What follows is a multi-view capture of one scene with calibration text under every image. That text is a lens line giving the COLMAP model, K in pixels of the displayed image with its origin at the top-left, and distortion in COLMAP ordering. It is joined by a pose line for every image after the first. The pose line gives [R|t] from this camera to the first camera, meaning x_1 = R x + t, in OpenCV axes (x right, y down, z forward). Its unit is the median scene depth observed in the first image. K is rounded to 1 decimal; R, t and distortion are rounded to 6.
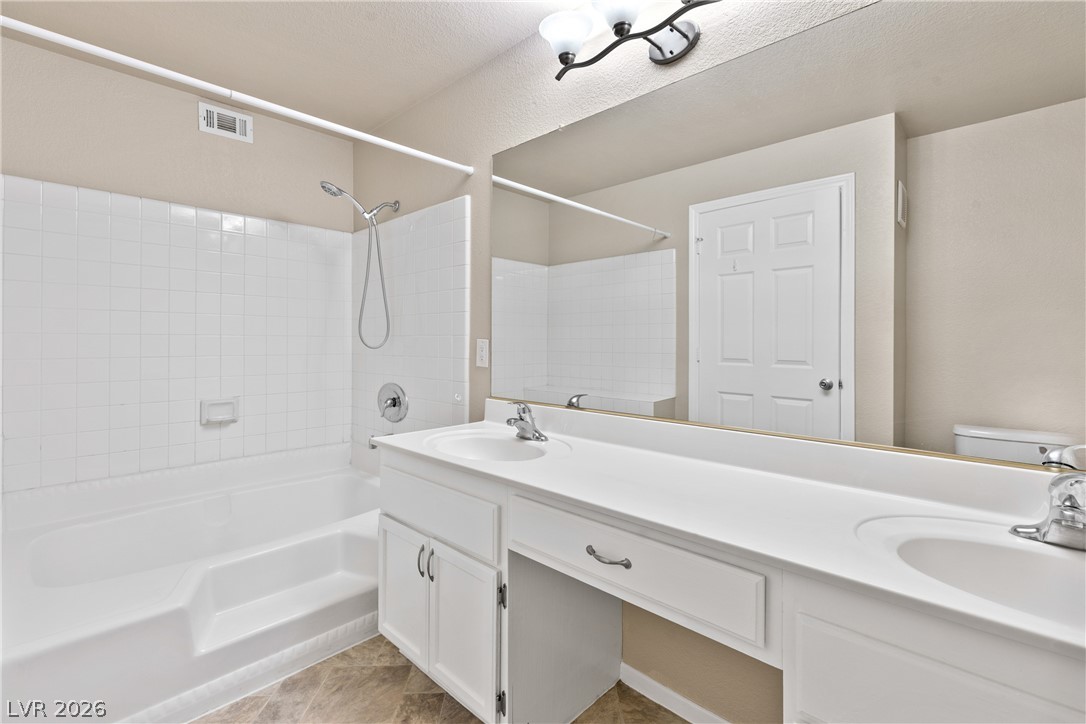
lens RADIAL K [[509.9, 0, 517.5], [0, 509.9, 349.2], [0, 0, 1]] dist [0.001839, 0.000119]
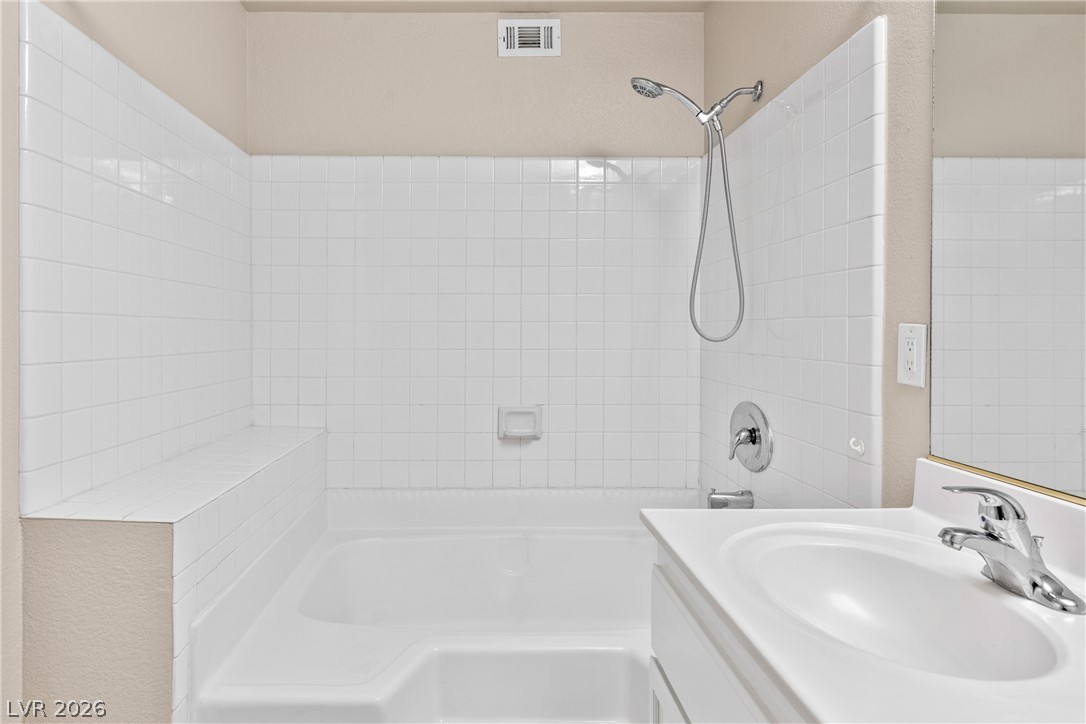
lens RADIAL K [[614.1, 0, 542.4], [0, 614.1, 336.6], [0, 0, 1]] dist [0.001655, 0.001038]
pose [[0.722786, 0.005013, -0.691053, 0.067992], [-0.008679, 0.999961, -0.001823, -0.004285], [0.691017, 0.007315, 0.722802, 0.373670]]
